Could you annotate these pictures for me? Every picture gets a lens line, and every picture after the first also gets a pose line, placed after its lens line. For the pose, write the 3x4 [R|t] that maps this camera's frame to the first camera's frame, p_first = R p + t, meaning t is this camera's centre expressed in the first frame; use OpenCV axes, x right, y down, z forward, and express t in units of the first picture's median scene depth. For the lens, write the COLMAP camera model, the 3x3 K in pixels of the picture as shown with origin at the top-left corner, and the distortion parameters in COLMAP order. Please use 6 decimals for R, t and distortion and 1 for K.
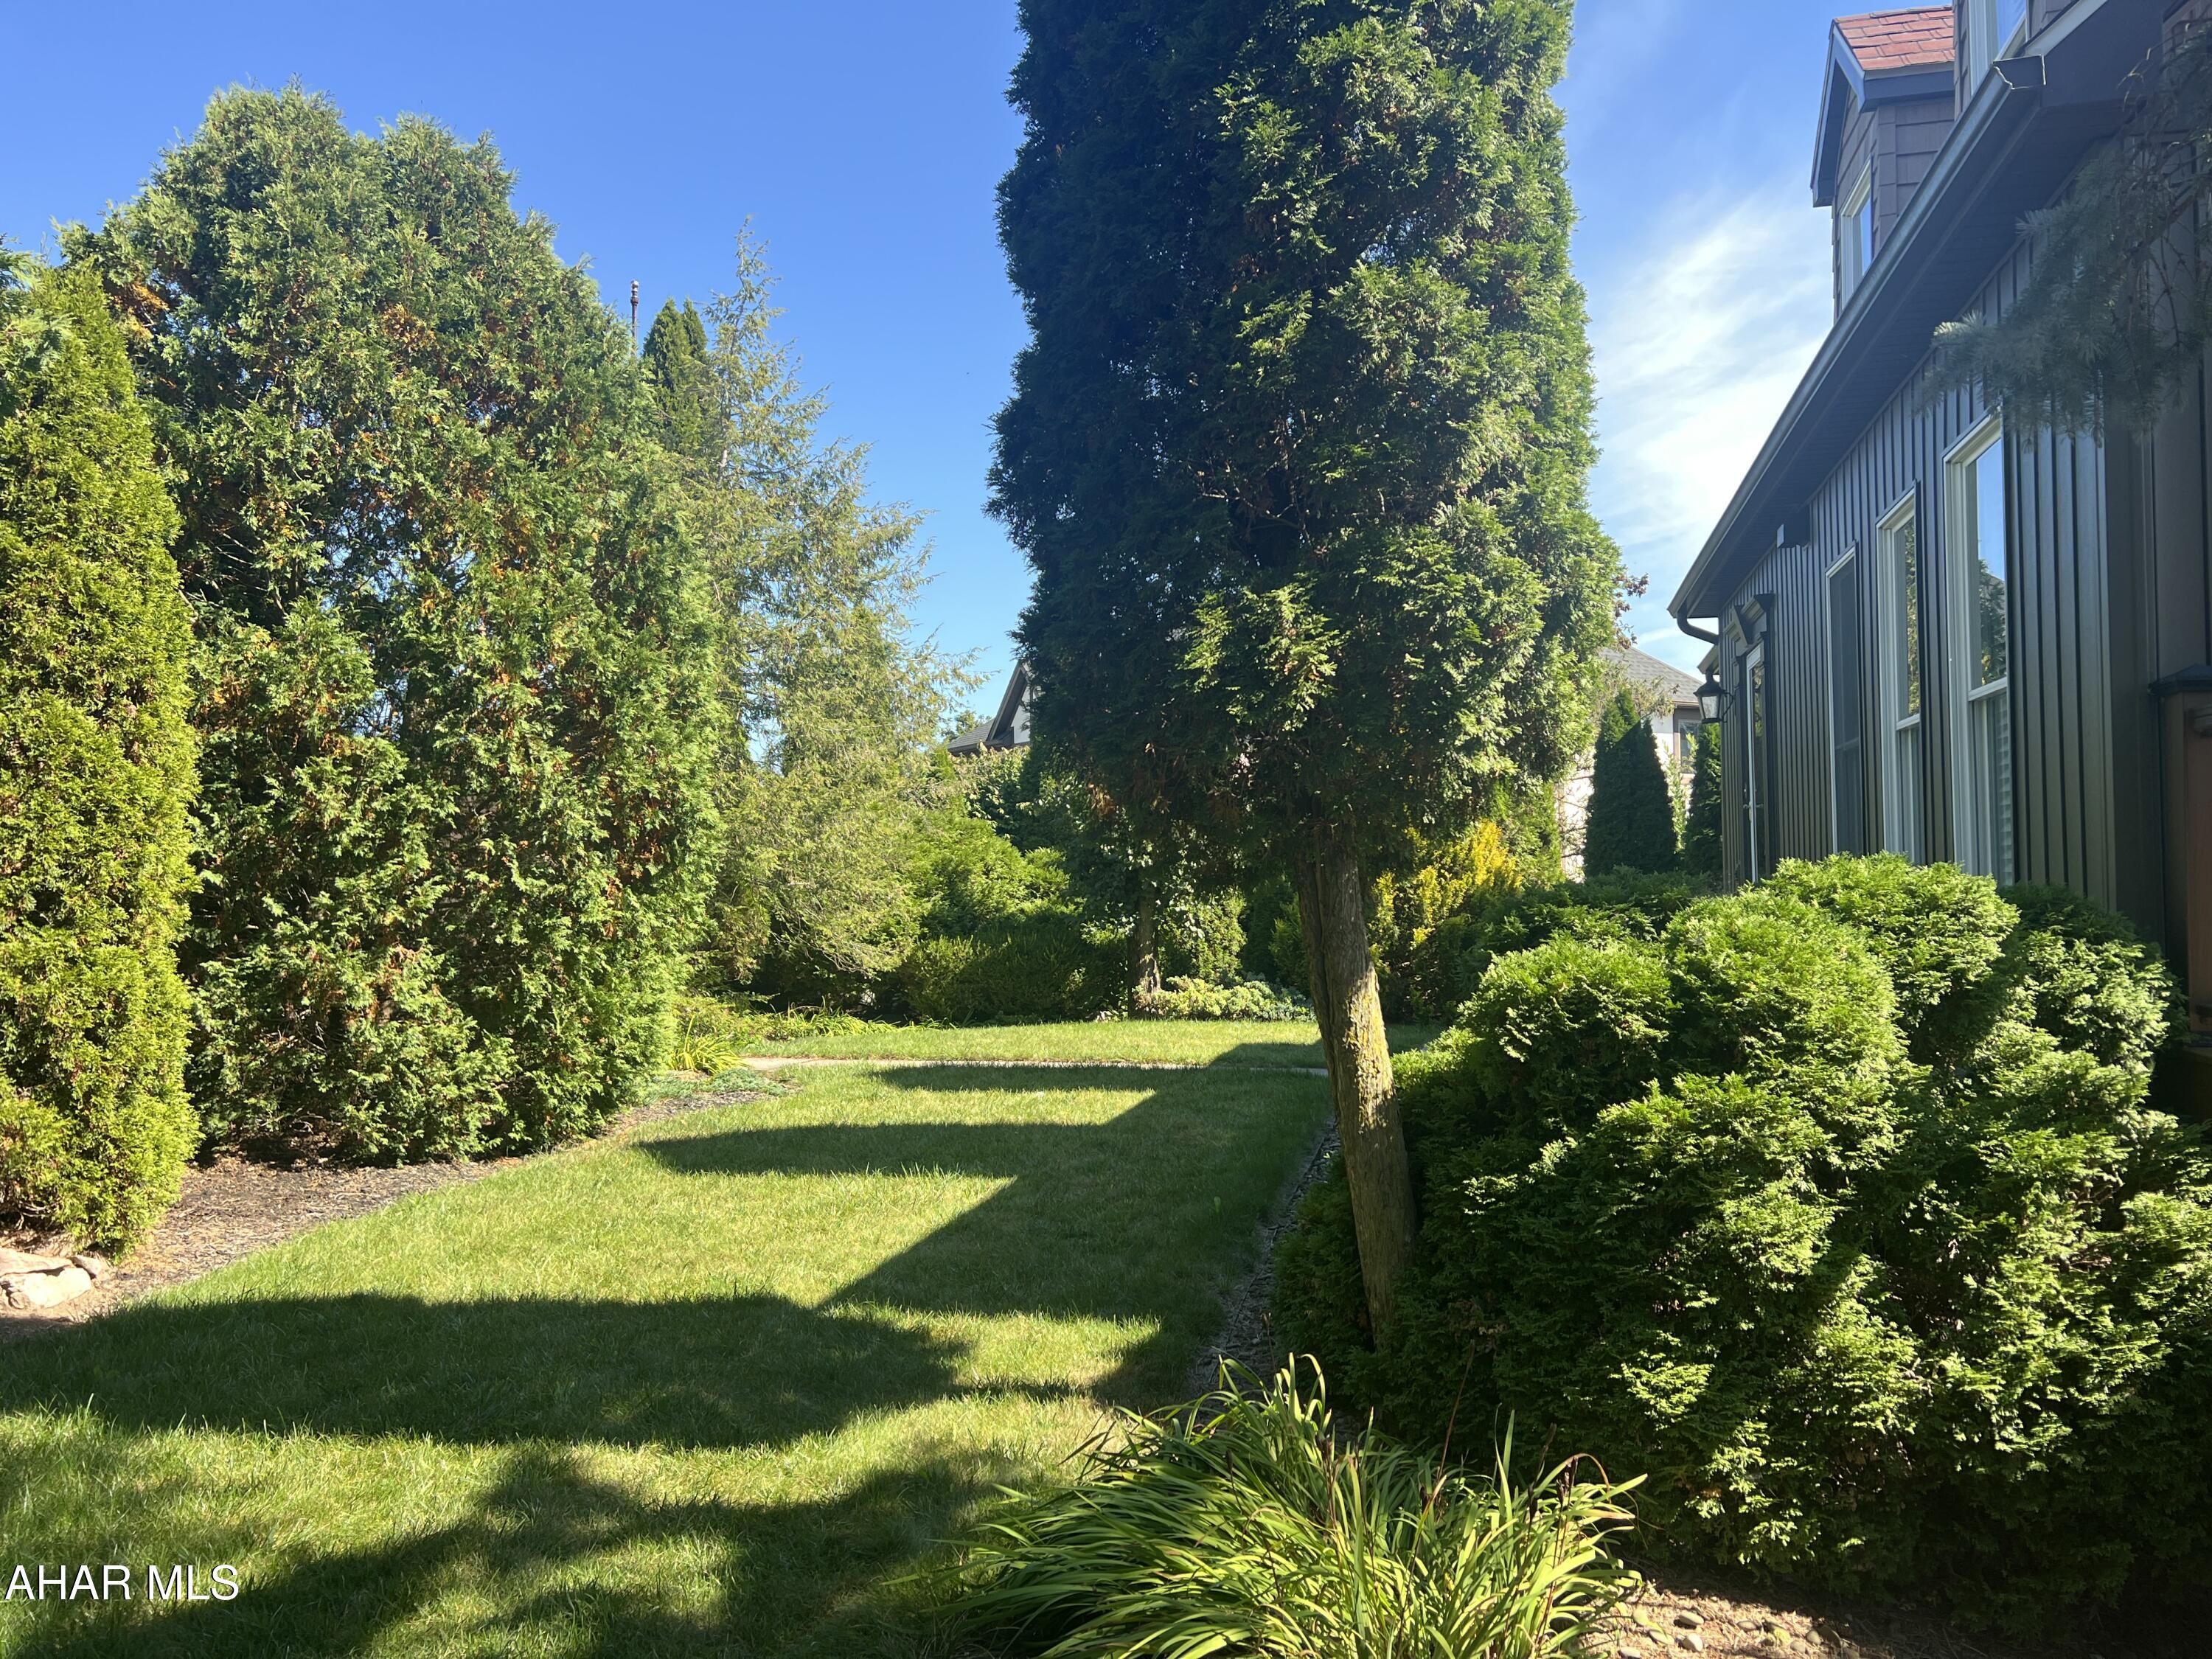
lens RADIAL K [[1648.4, 0, 1106.0], [0, 1648.4, 829.5], [0, 0, 1]] dist [0.030333, -0.009172]
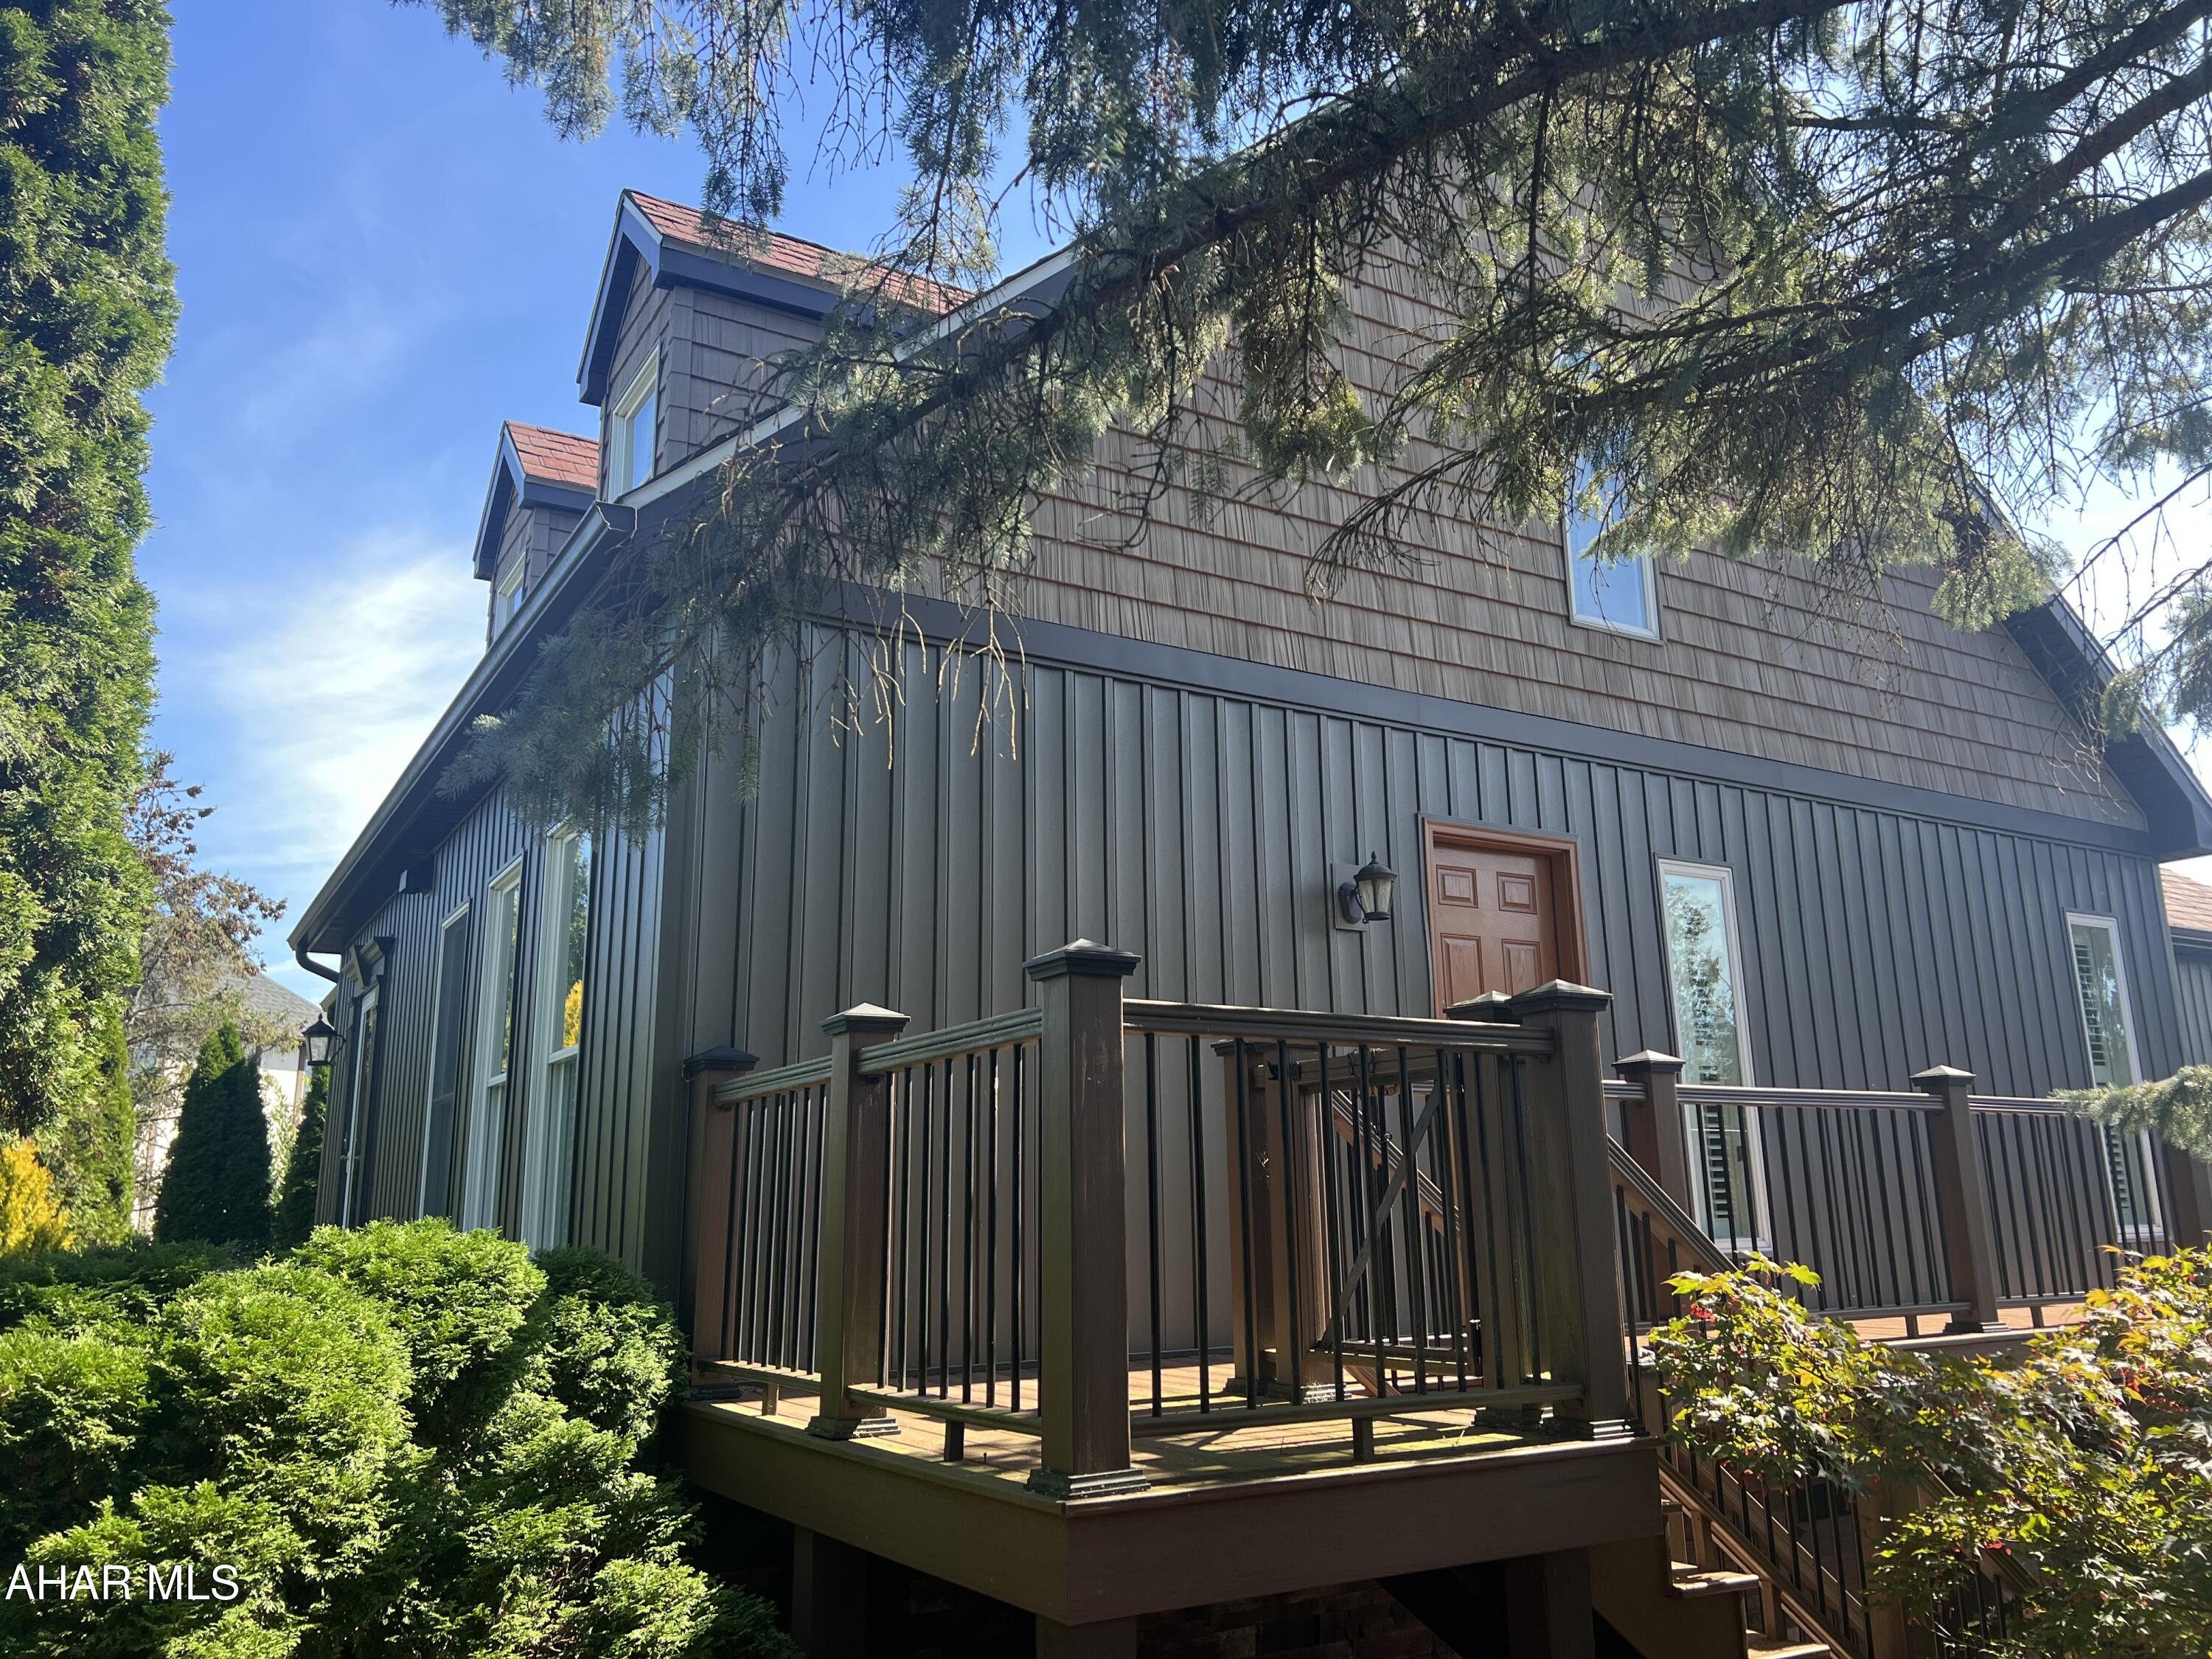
lens RADIAL K [[1672.2, 0, 1099.7], [0, 1672.2, 802.7], [0, 0, 1]] dist [0.060782, -0.068810]
pose [[0.721283, 0.166909, 0.672230, 0.052097], [-0.017323, 0.974575, -0.223391, -0.011339], [-0.692424, 0.149483, 0.705836, -0.022201]]
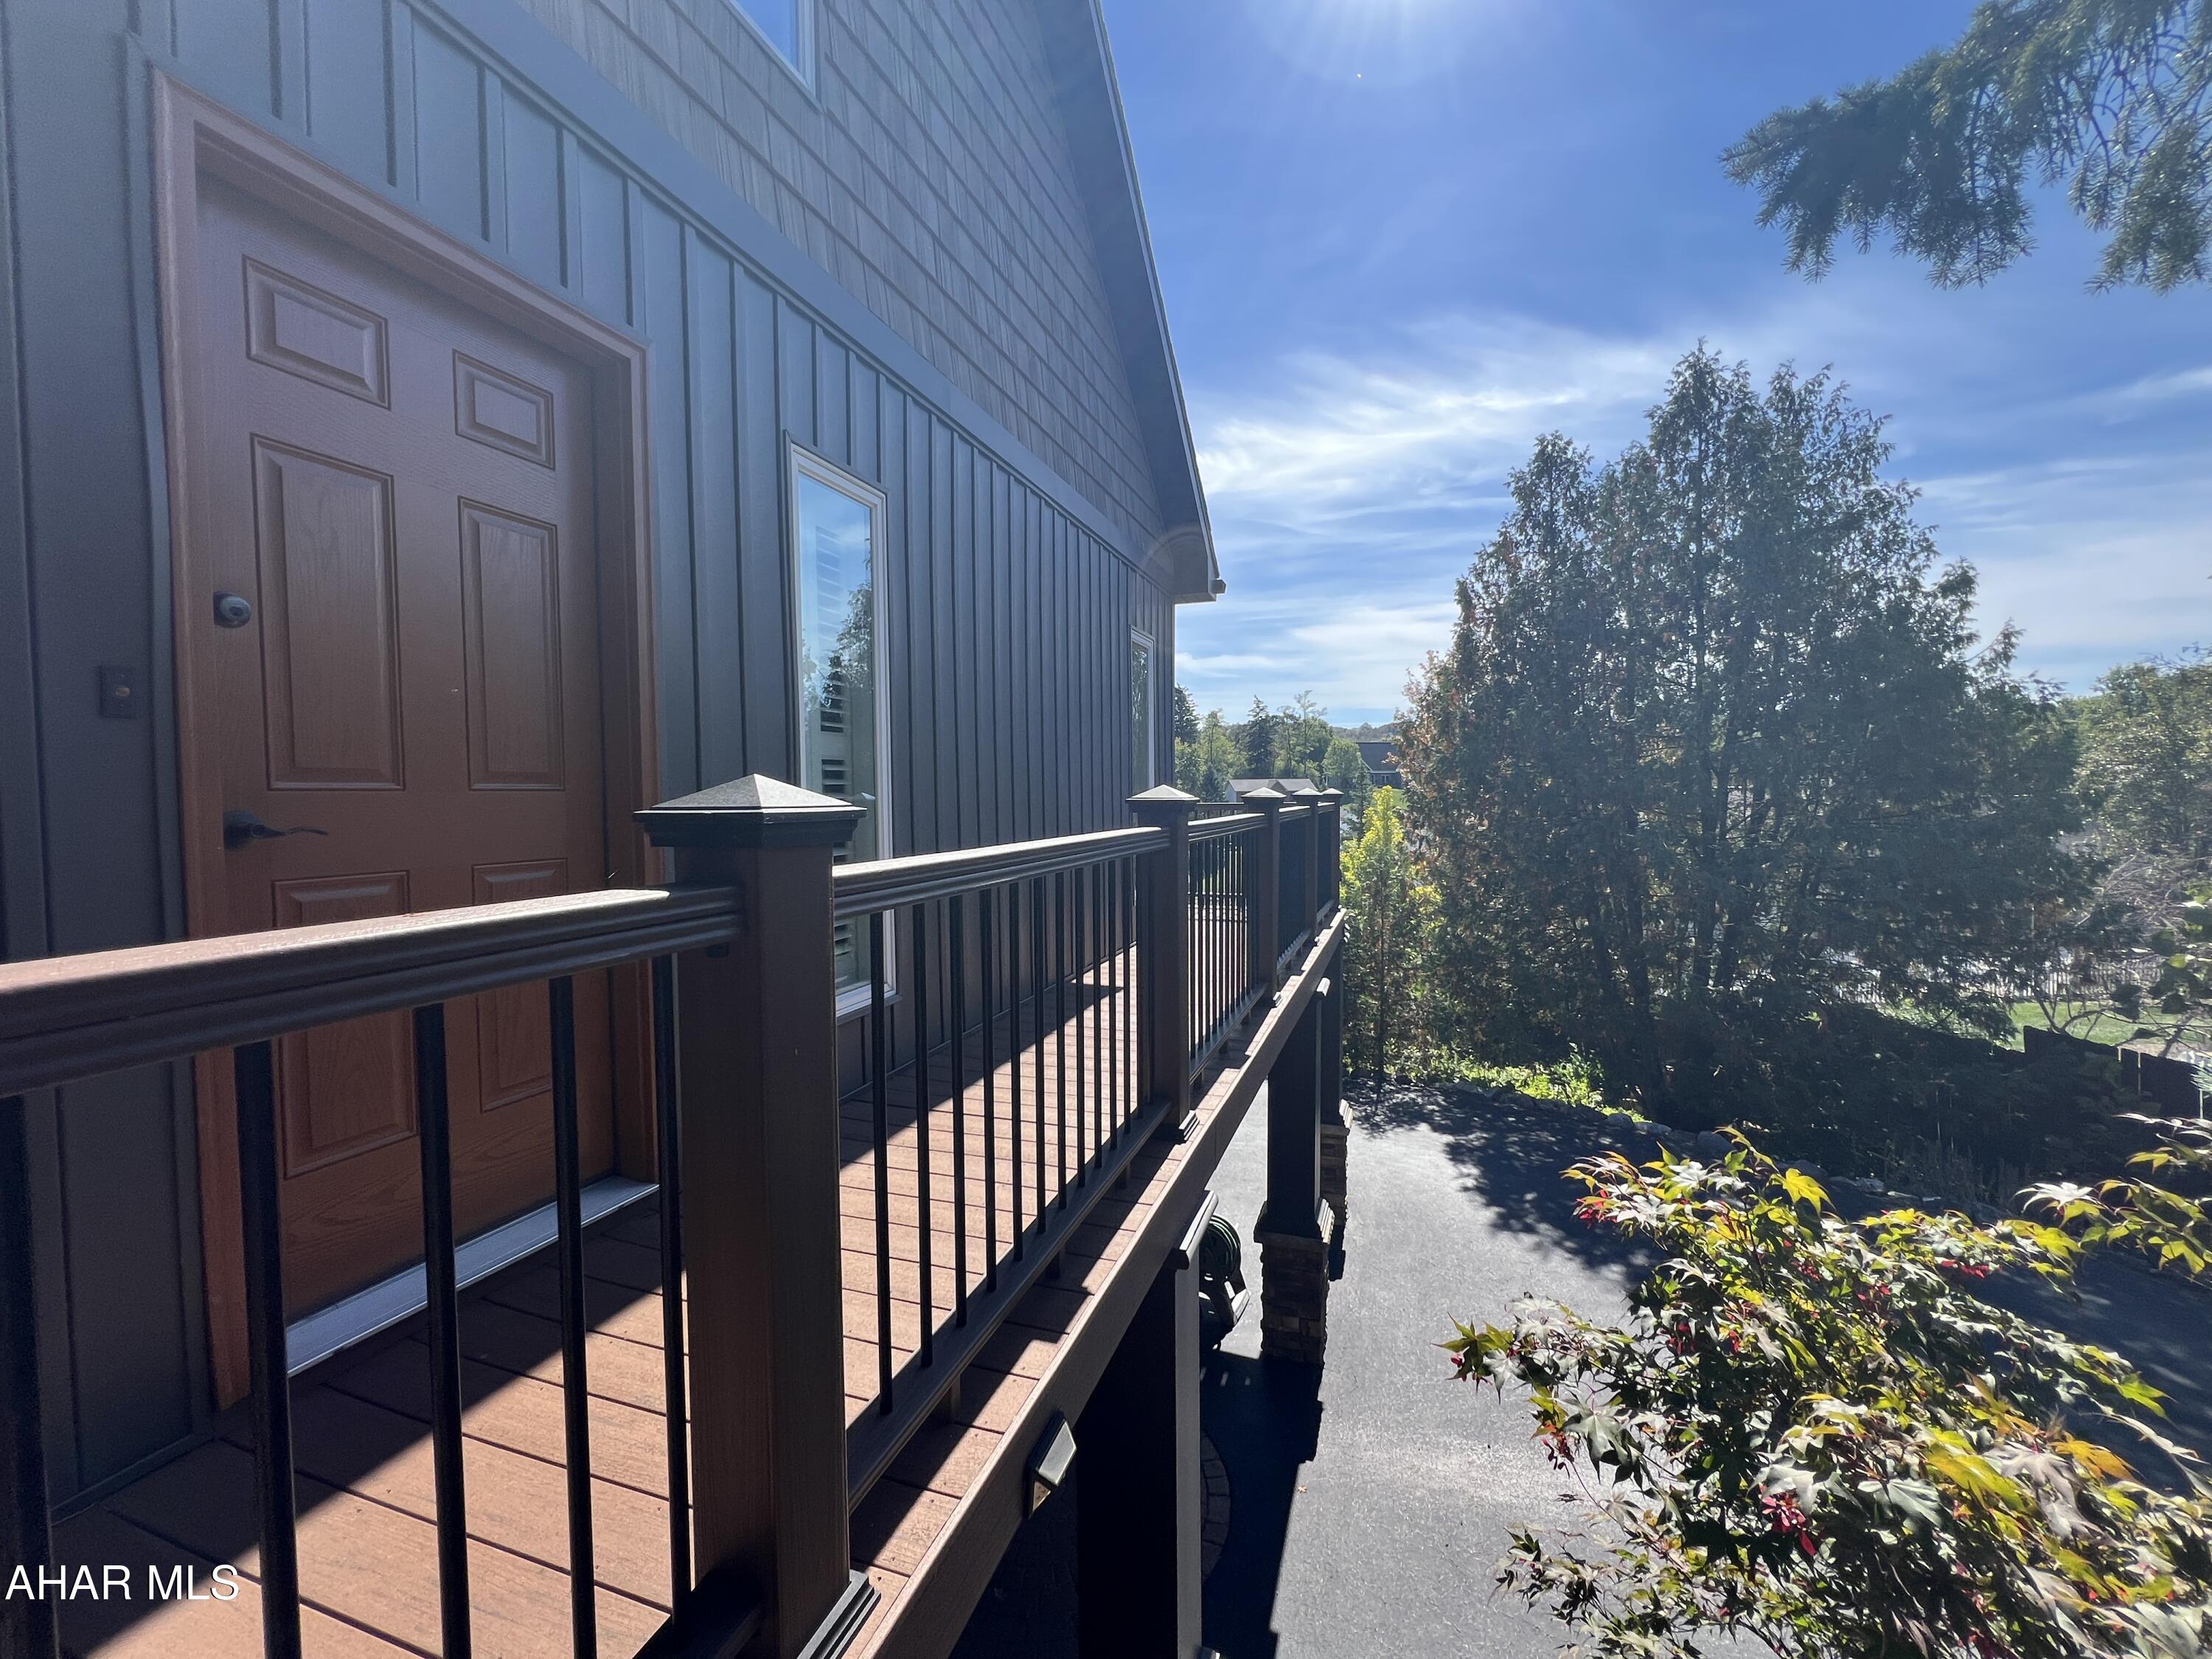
lens RADIAL K [[884.9, 0, 1106.0], [0, 884.9, 829.5], [0, 0, 1]] dist [0.000425, -0.000101]
pose [[0.113310, -0.026353, 0.993210, 1.247423], [-0.023573, 0.999295, 0.029203, -0.136404], [-0.993280, -0.026722, 0.112609, 0.623281]]
